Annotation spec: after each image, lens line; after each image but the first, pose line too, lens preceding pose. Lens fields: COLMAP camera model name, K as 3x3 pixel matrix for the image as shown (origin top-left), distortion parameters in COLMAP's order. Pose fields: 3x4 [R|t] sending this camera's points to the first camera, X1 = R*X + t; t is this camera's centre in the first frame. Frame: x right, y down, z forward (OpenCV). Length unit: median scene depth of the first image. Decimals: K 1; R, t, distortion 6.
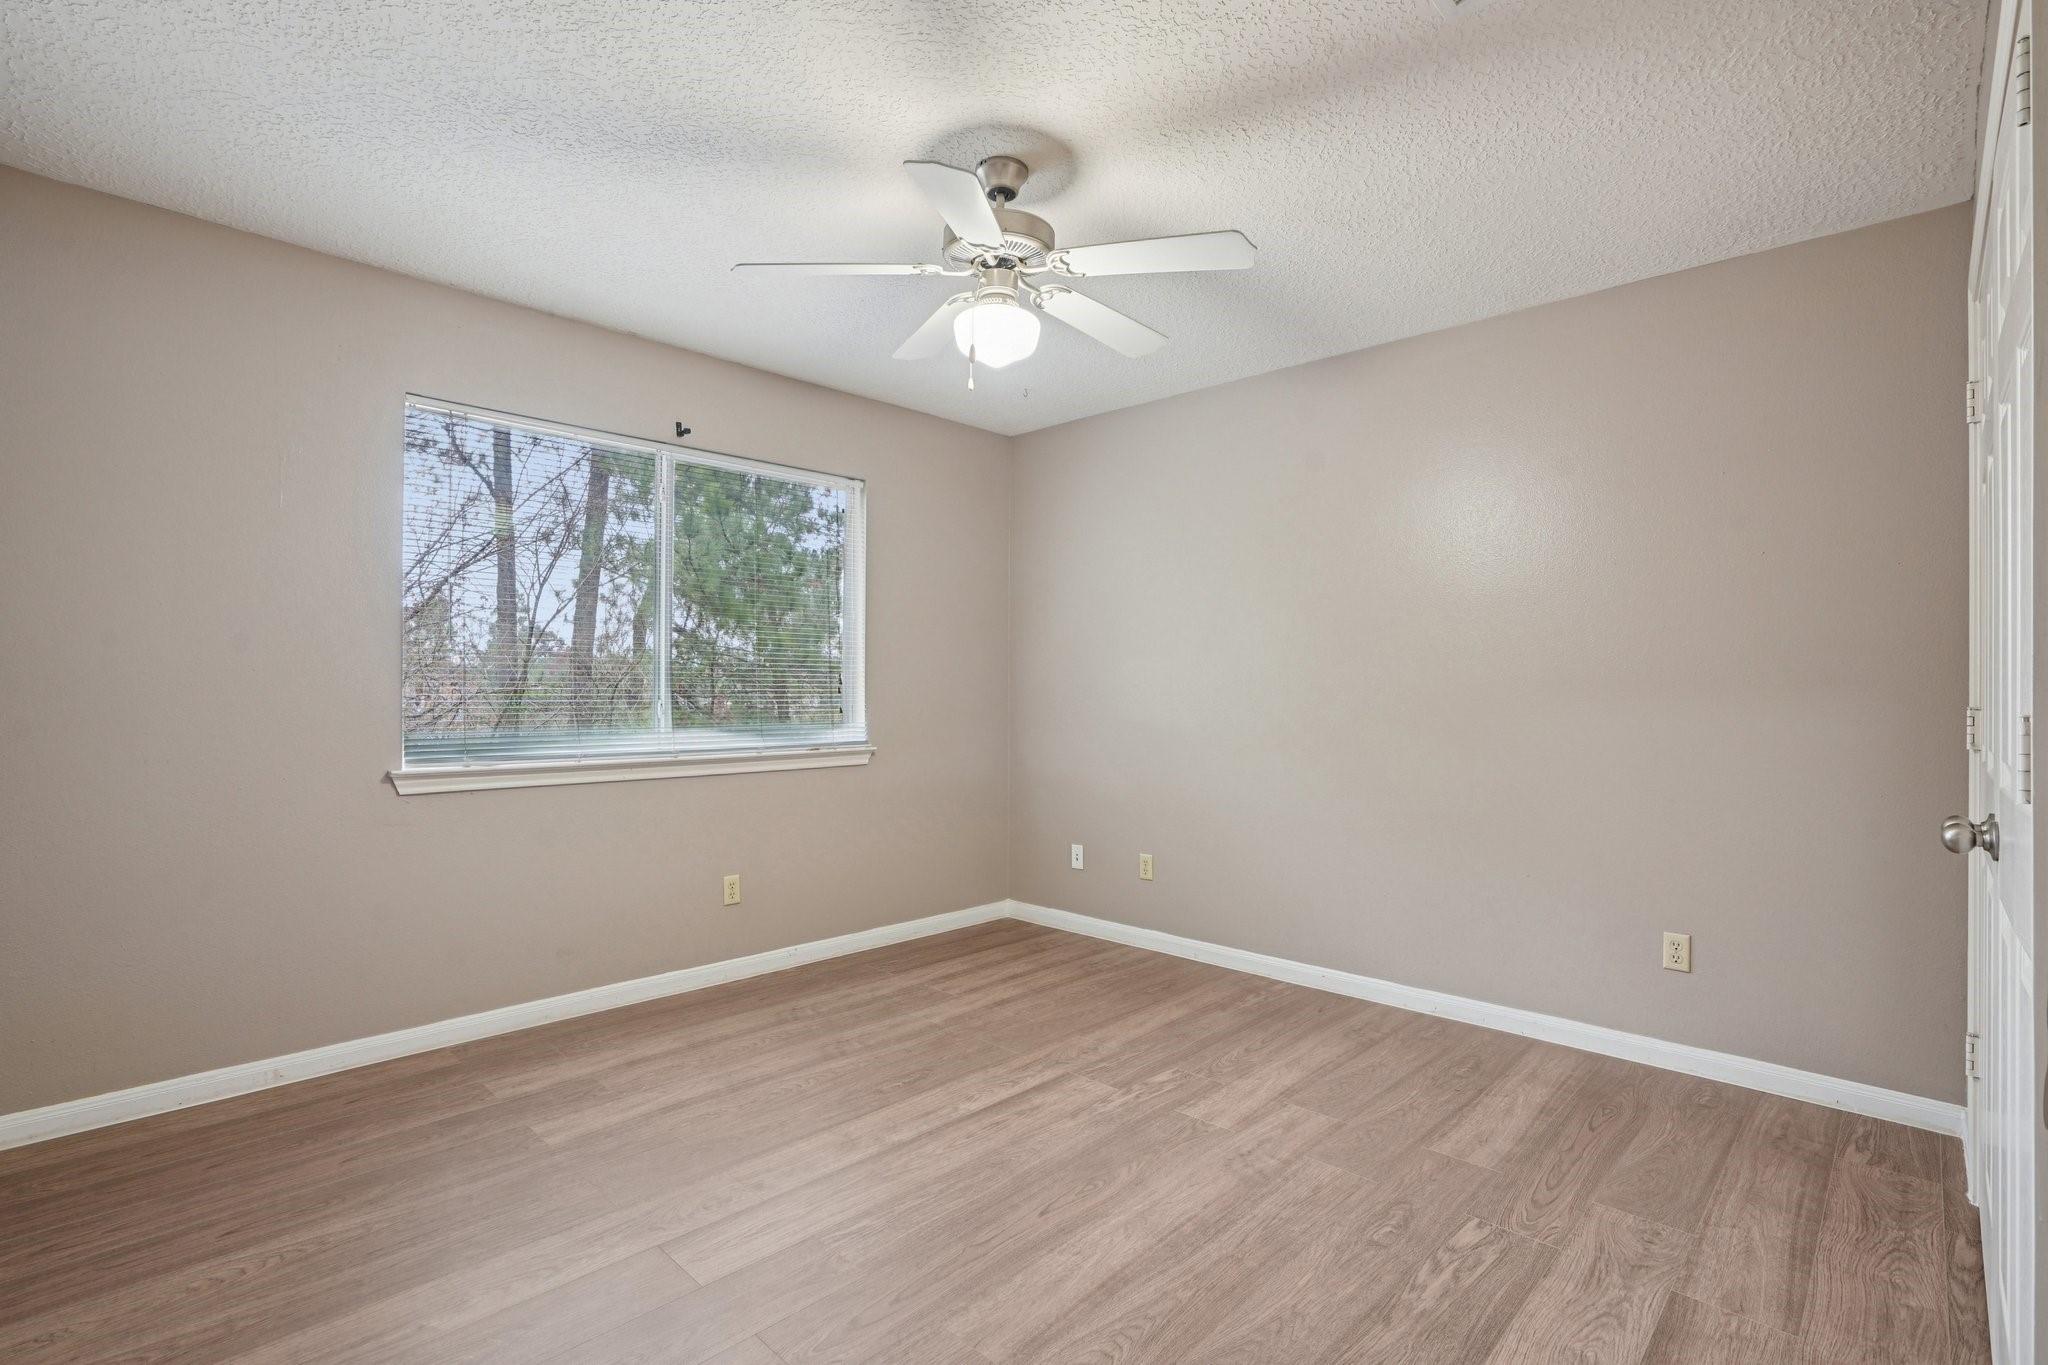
lens RADIAL K [[1017.2, 0, 1033.4], [0, 1017.2, 686.9], [0, 0, 1]] dist [-0.016287, 0.000786]
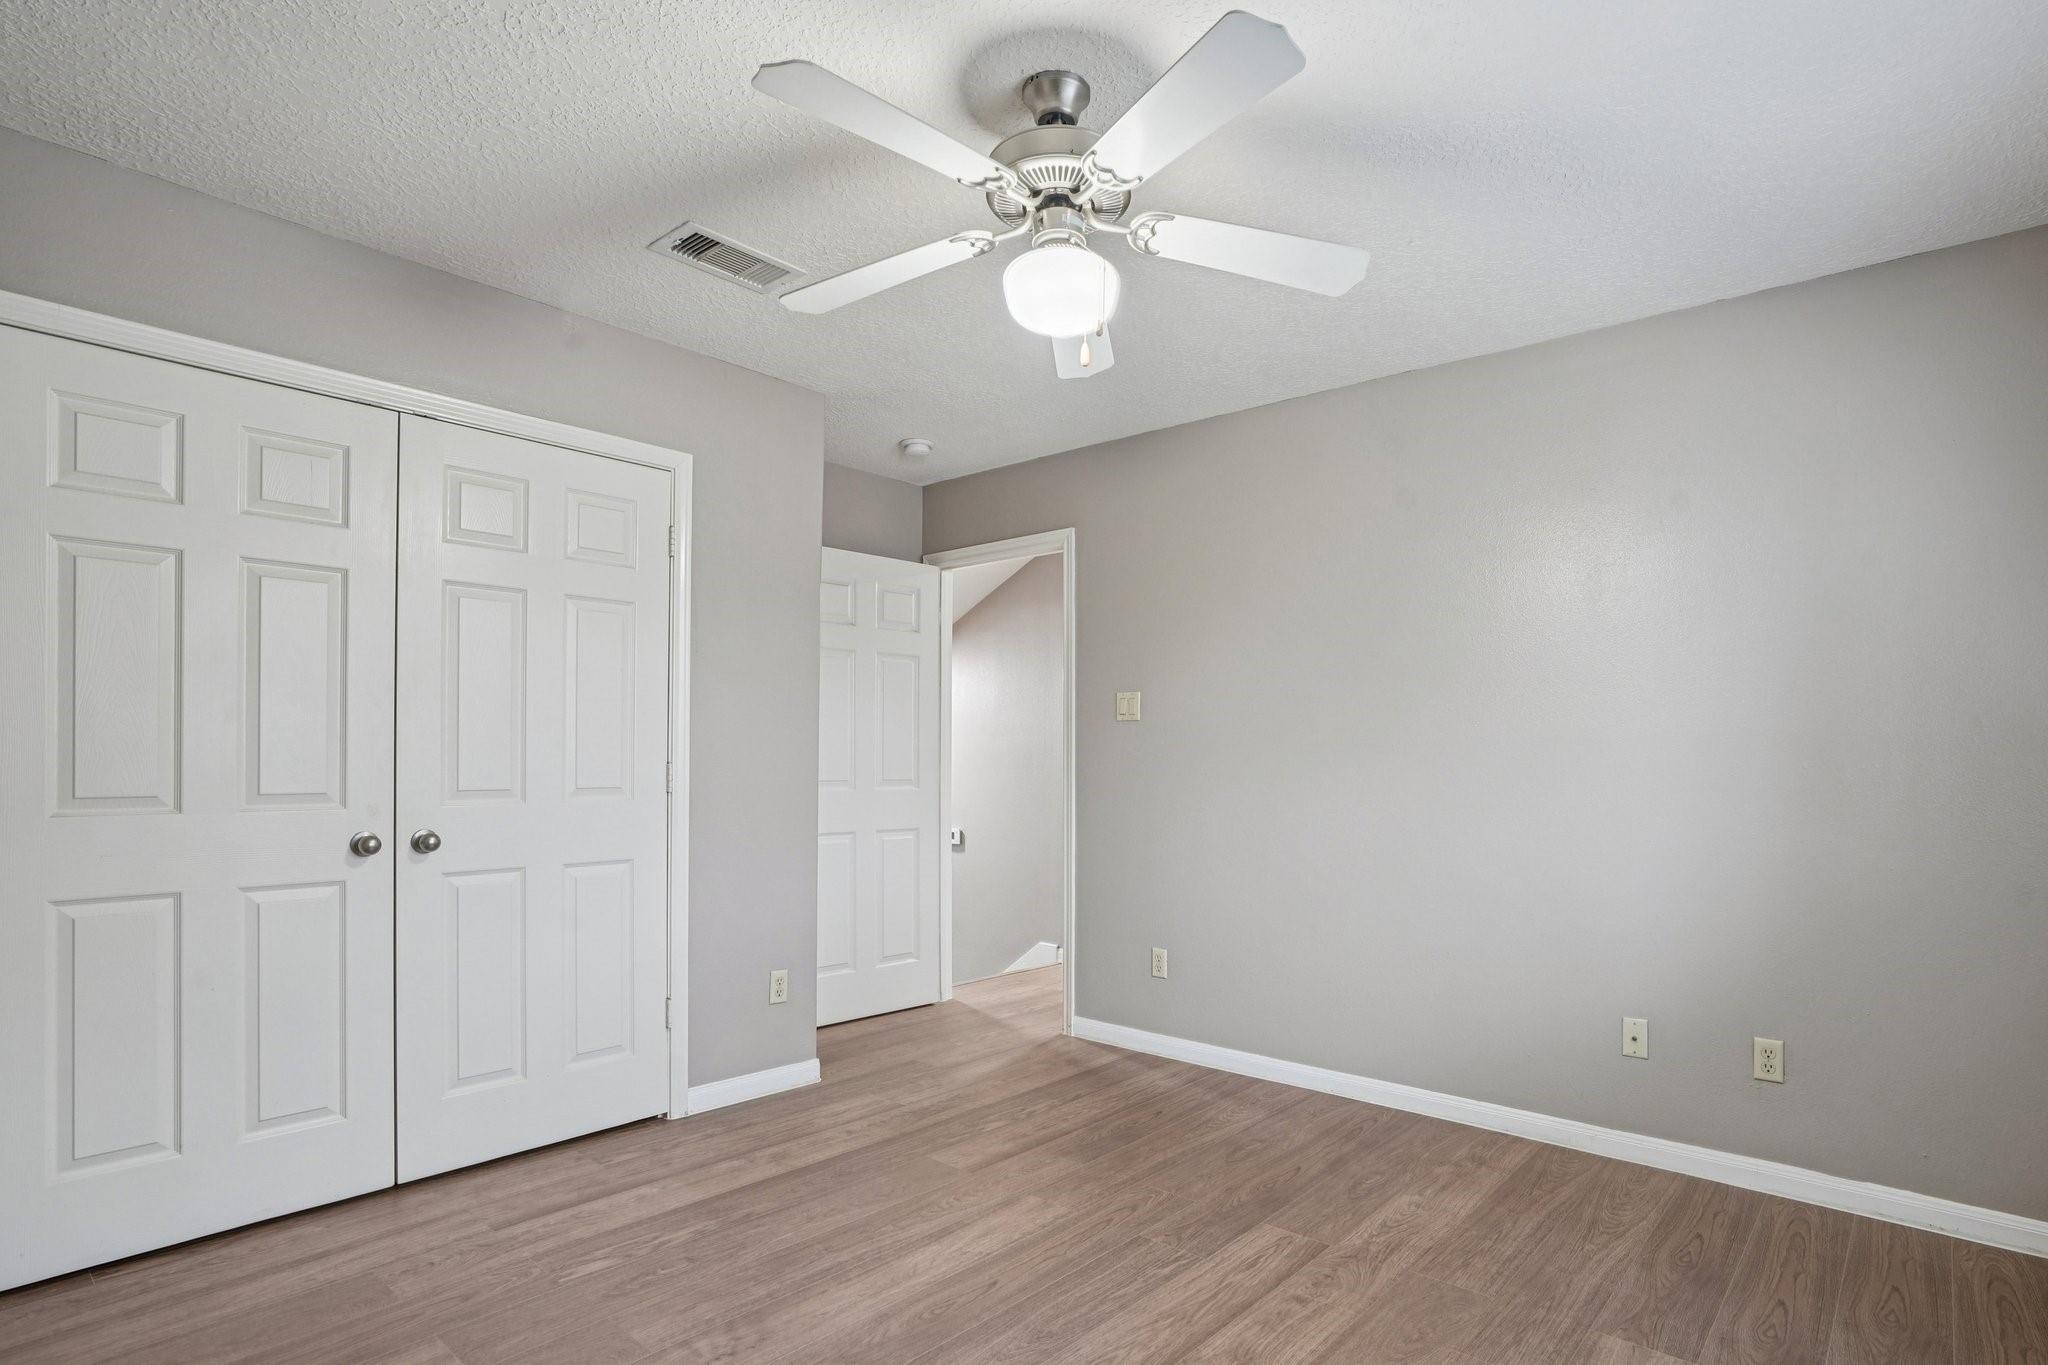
lens RADIAL K [[1017.2, 0, 1033.4], [0, 1017.2, 686.9], [0, 0, 1]] dist [-0.016287, 0.000786]
pose [[-0.999878, -0.012731, -0.009046, -0.014090], [-0.012113, 0.997790, -0.065327, -0.001533], [0.009858, -0.065210, -0.997823, 2.155373]]
